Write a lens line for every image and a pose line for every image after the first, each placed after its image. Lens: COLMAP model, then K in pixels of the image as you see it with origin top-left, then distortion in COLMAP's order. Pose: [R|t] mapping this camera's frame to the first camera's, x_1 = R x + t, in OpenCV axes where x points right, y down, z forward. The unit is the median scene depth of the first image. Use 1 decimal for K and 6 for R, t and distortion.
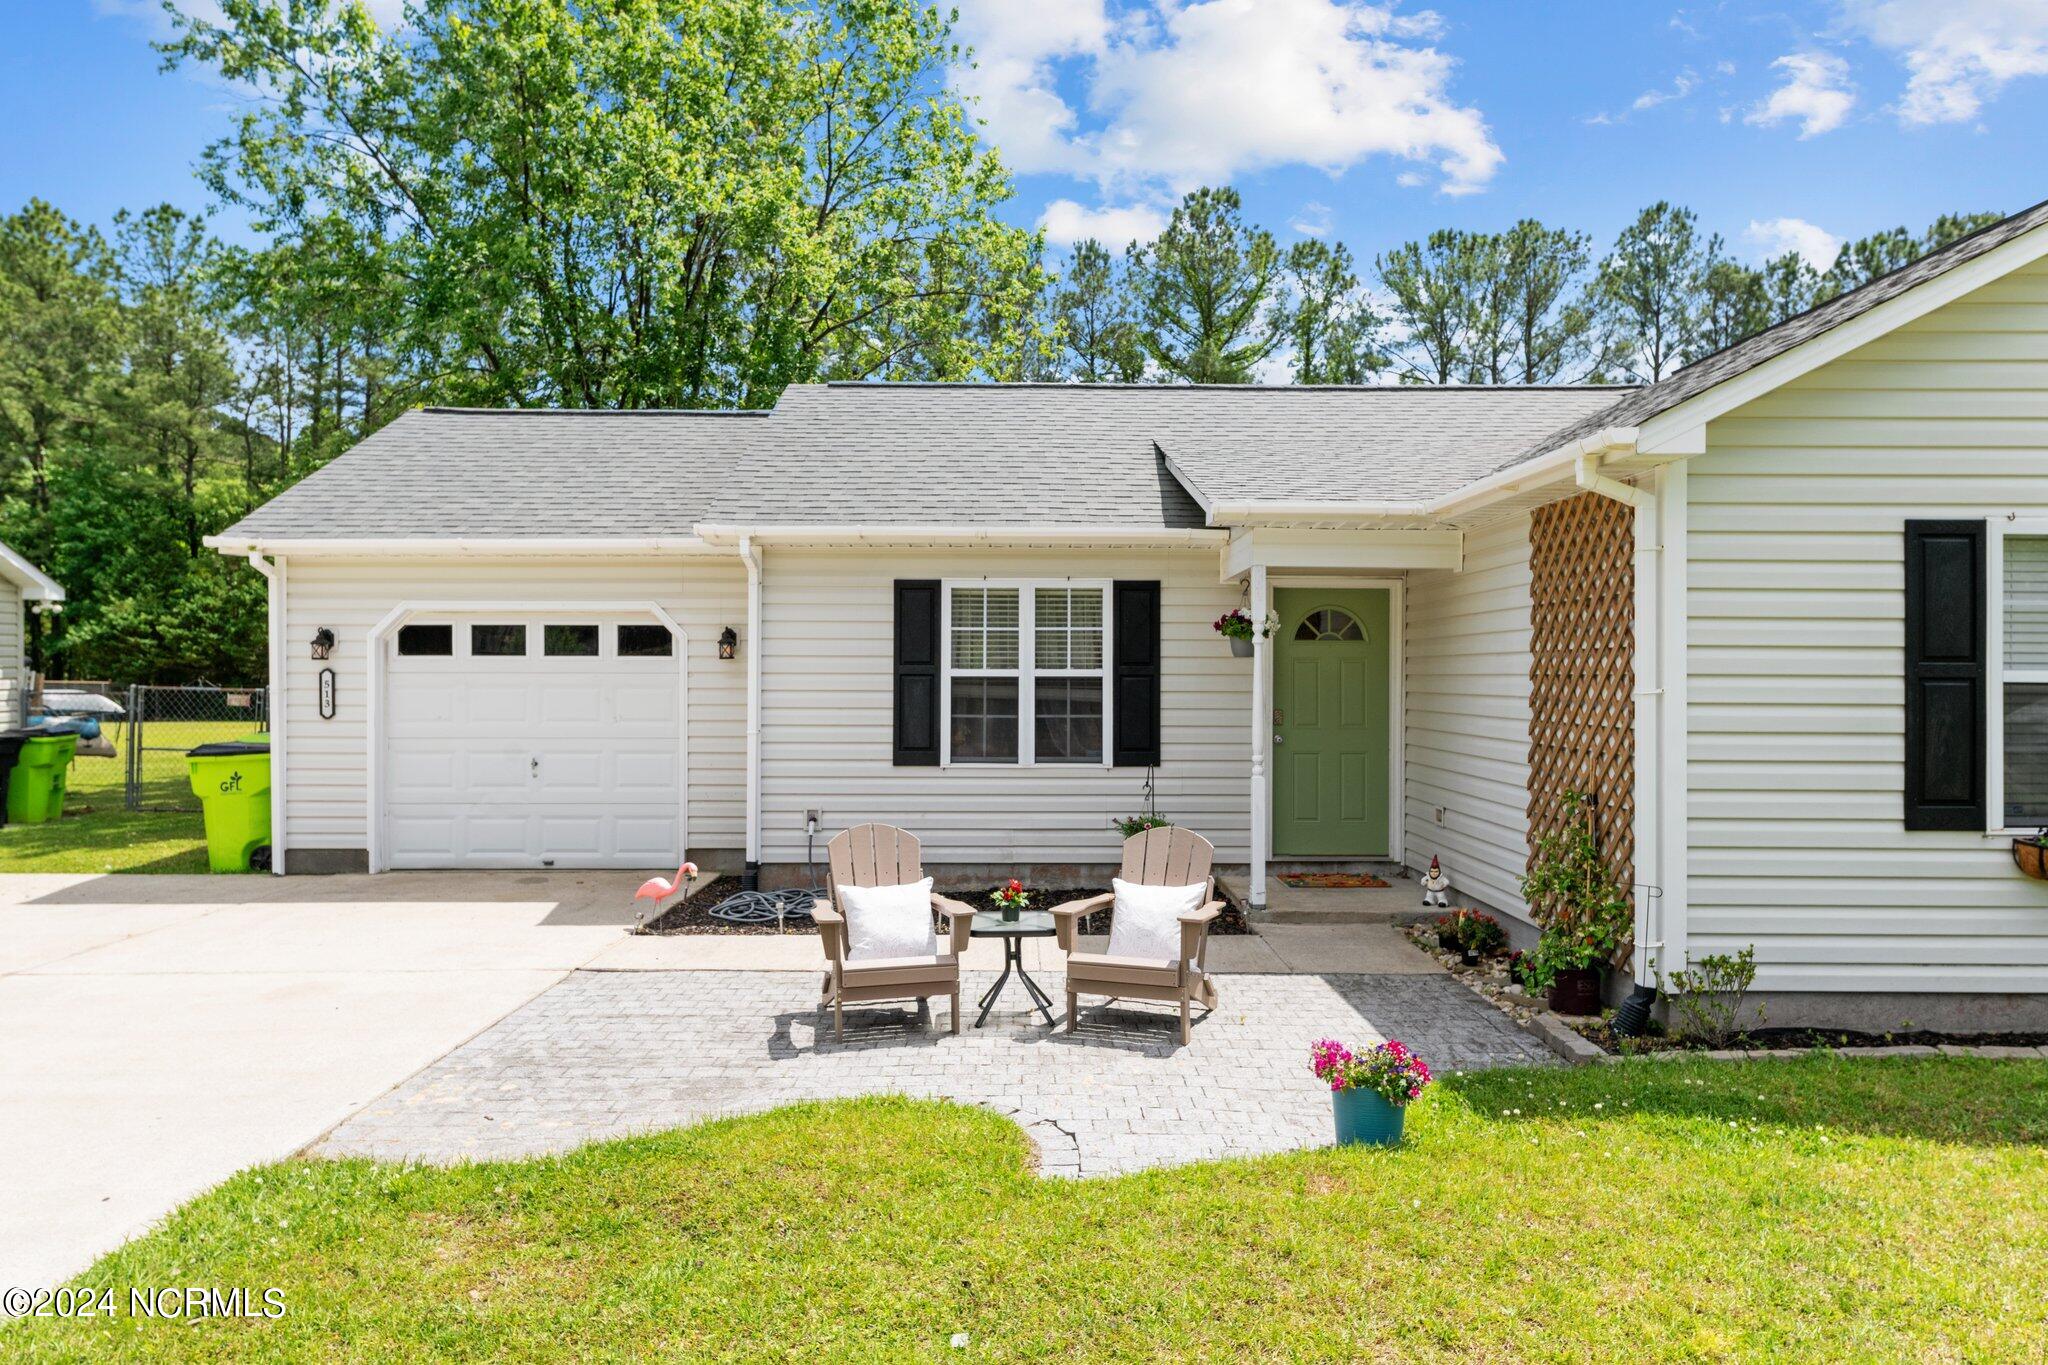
lens RADIAL K [[1303.7, 0, 1024.0], [0, 1303.7, 682.5], [0, 0, 1]] dist [0.009966, 0.002034]
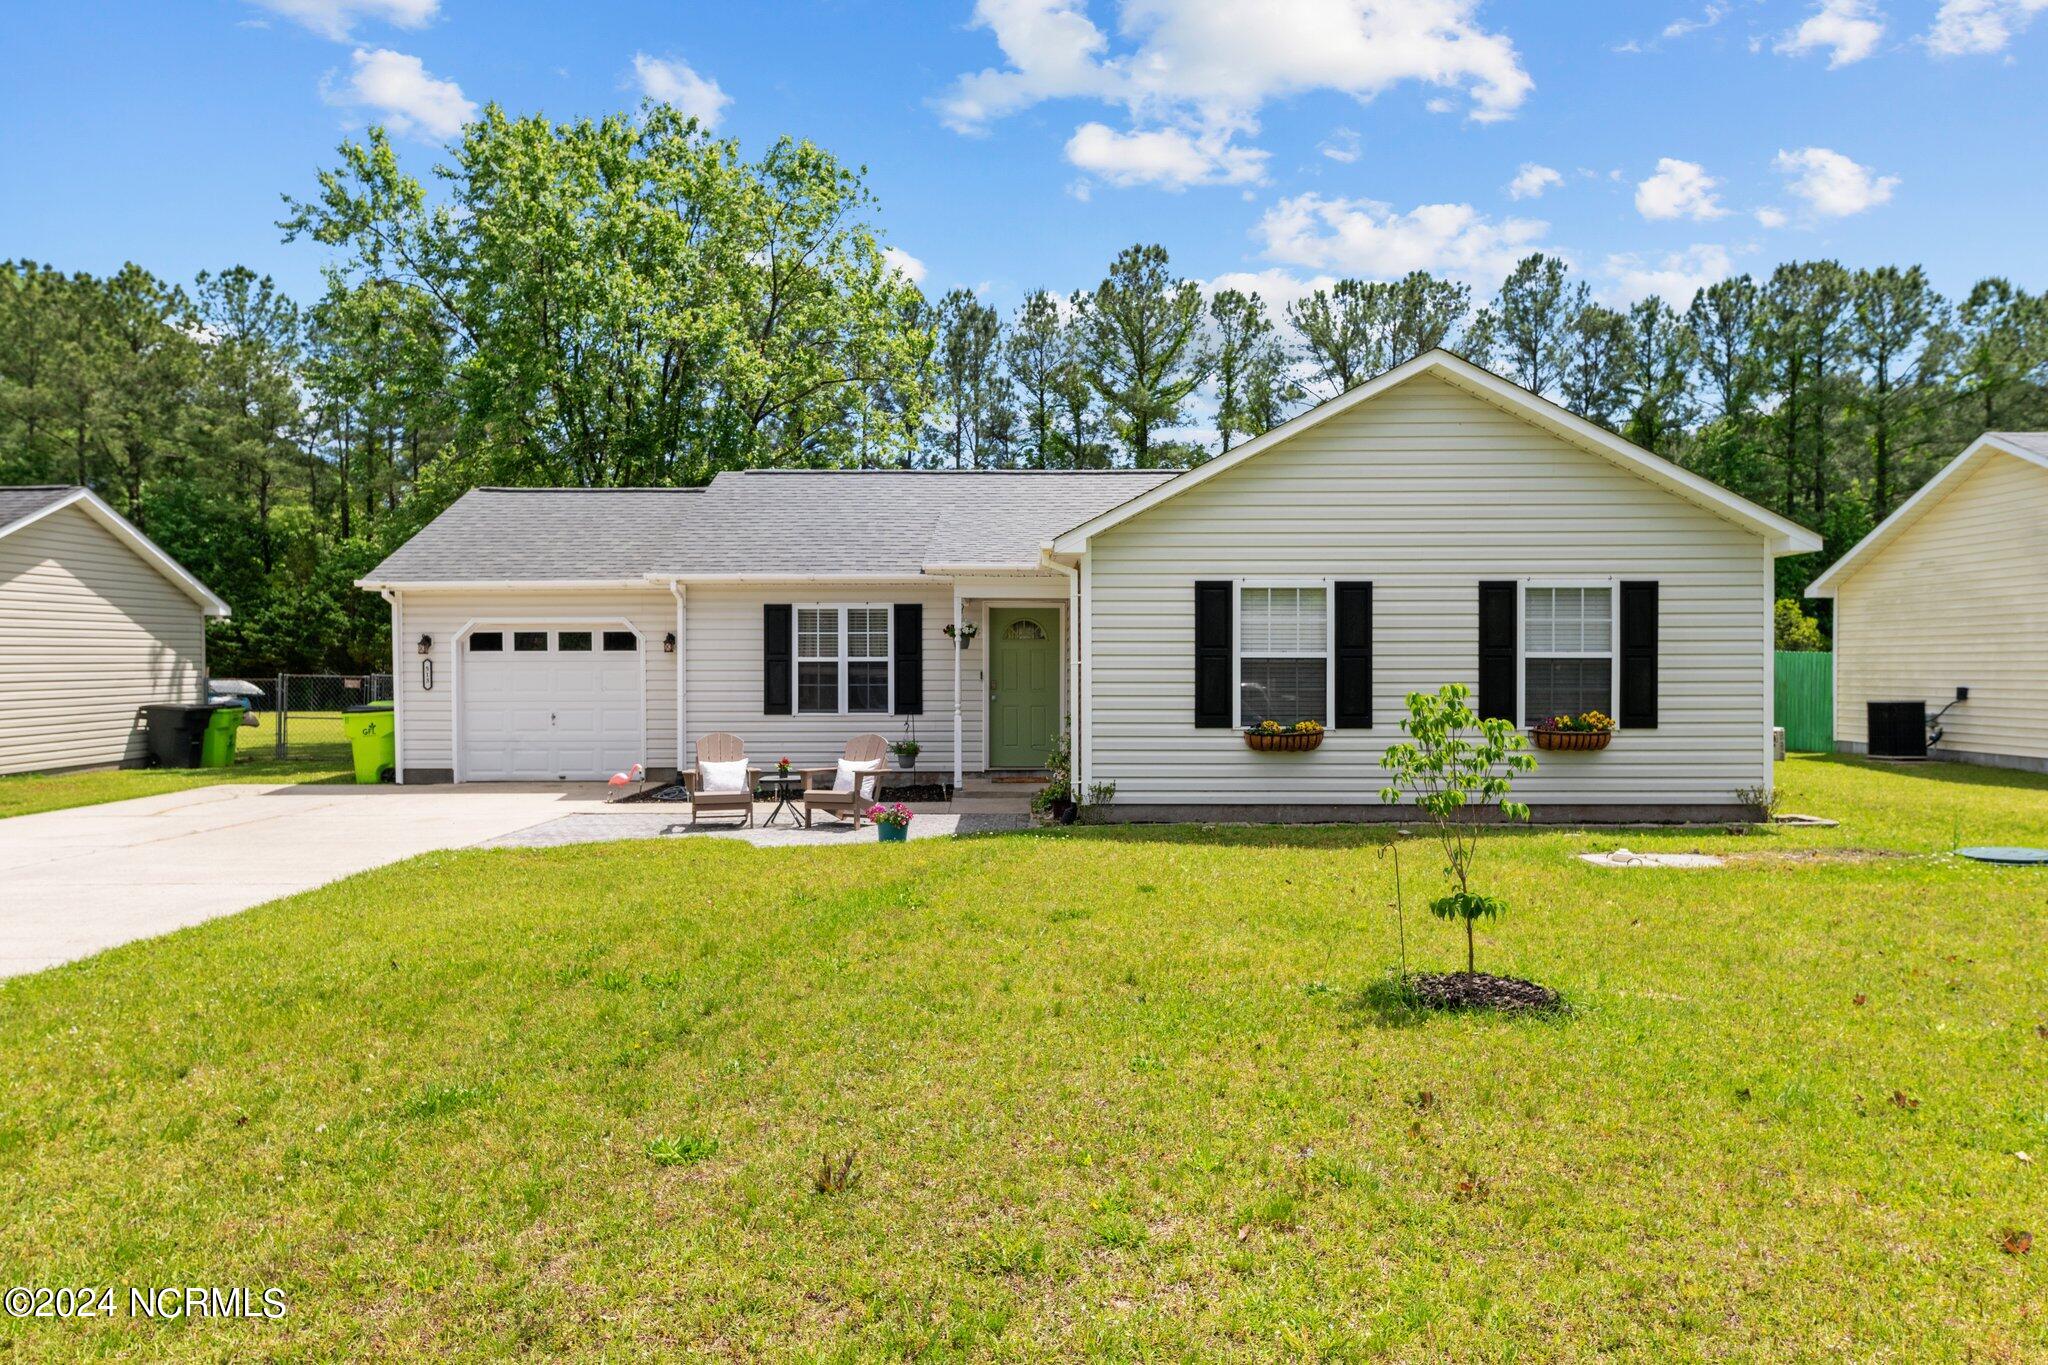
lens RADIAL K [[1260.6, 0, 1024.0], [0, 1260.6, 682.5], [0, 0, 1]] dist [0.007272, 0.000707]
pose [[0.999955, -0.005254, -0.007934, 0.053144], [0.005272, 0.999984, 0.002220, 0.004354], [0.007922, -0.002261, 0.999966, -0.134481]]
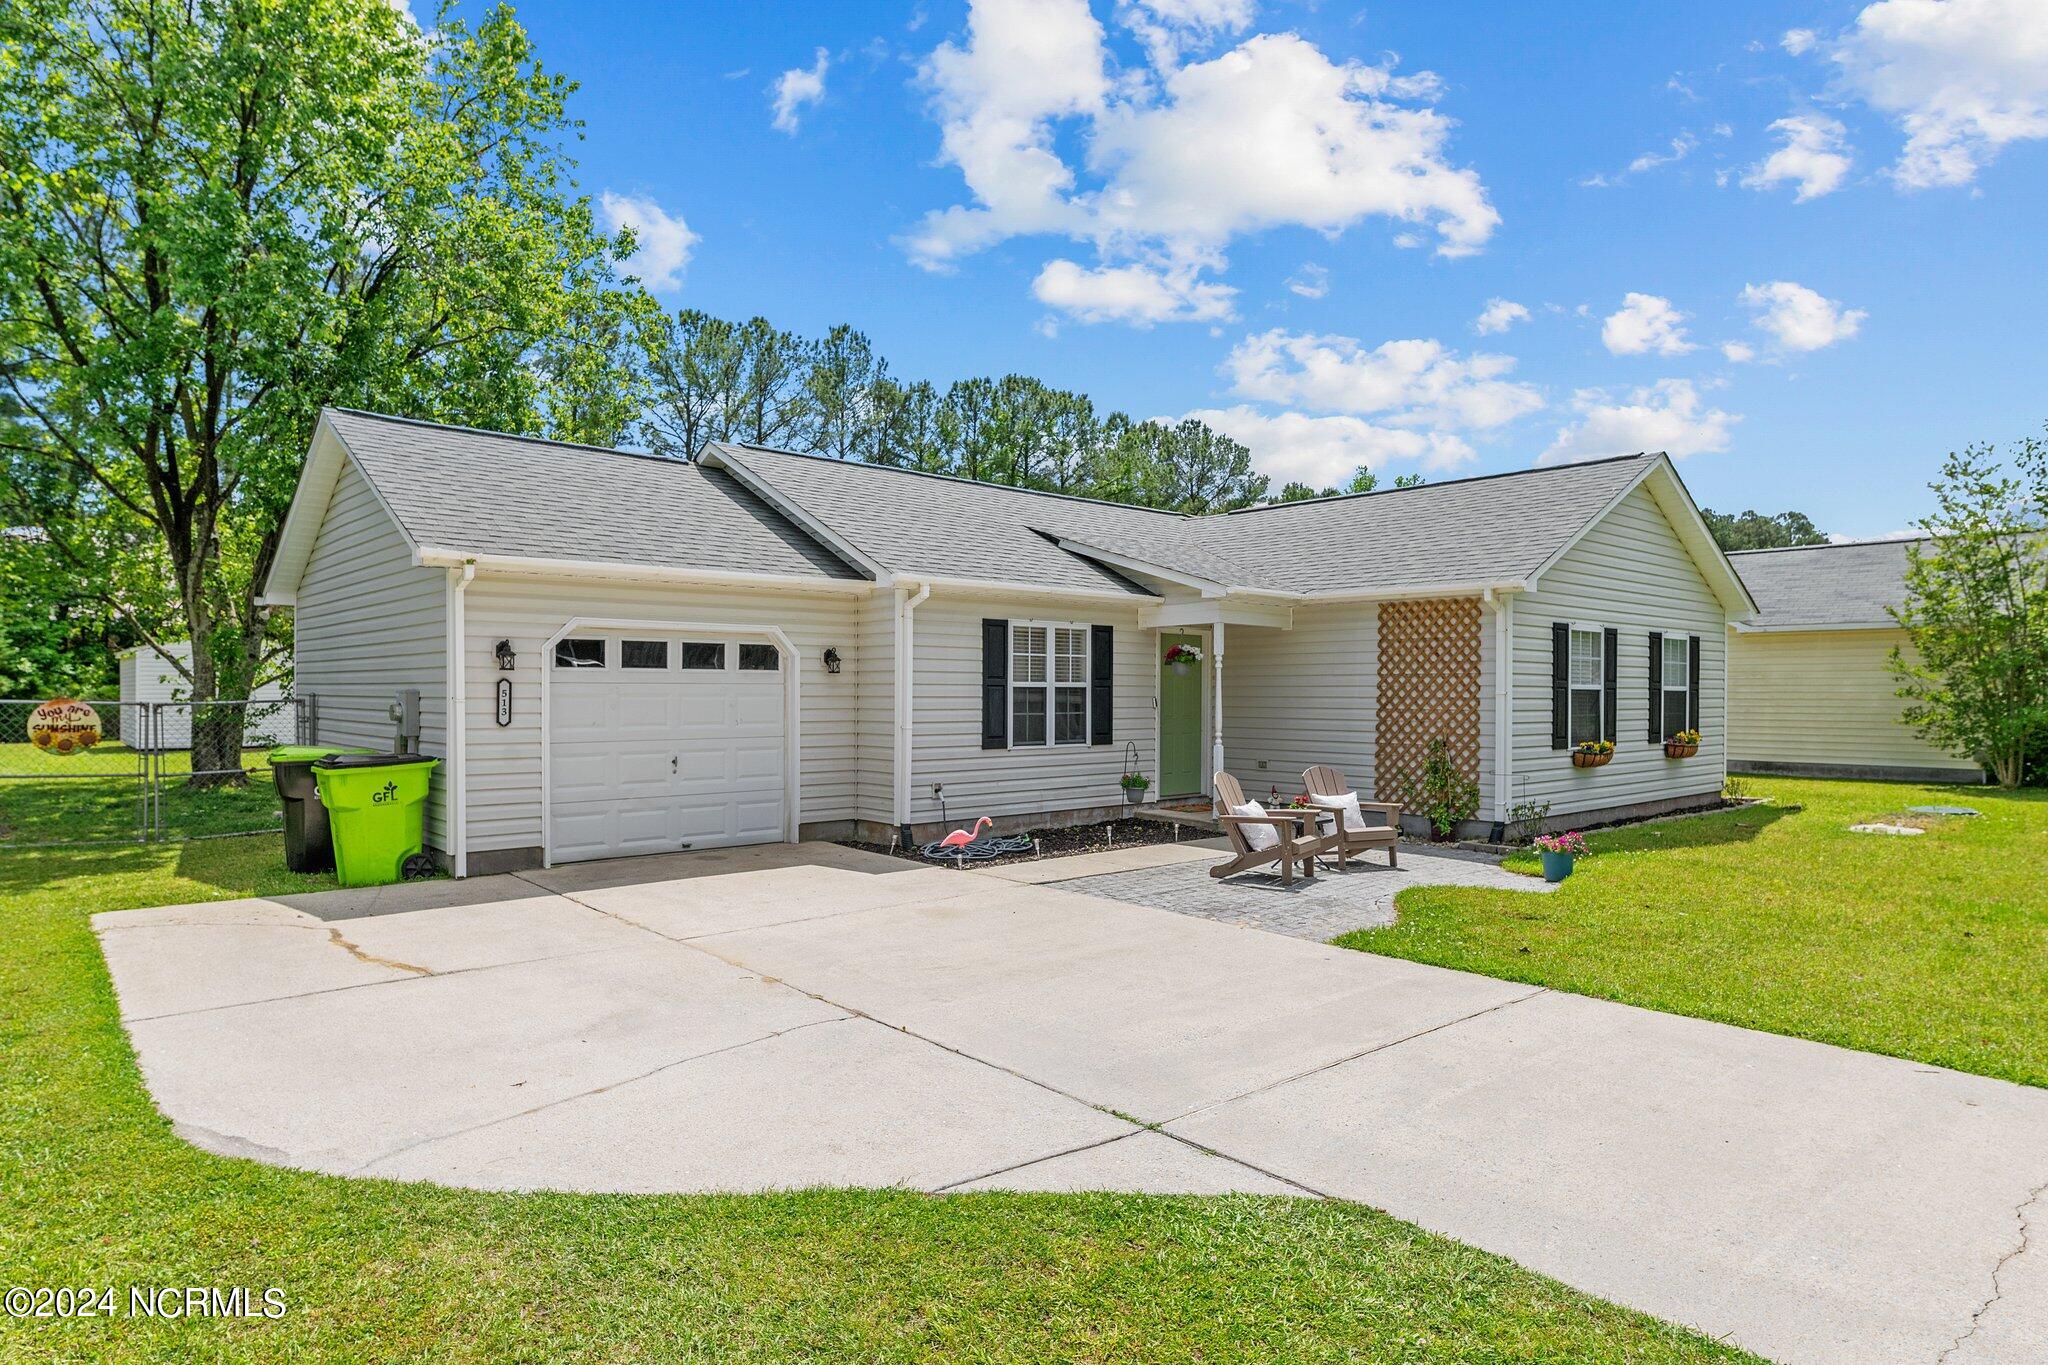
lens RADIAL K [[1171.3, 0, 1029.7], [0, 1171.3, 727.8], [0, 0, 1]] dist [0.001626, 0.000136]
pose [[0.745790, -0.021406, 0.665837, -0.193906], [0.003108, 0.999585, 0.028654, 0.000760], [-0.666174, -0.019301, 0.745547, 0.003200]]
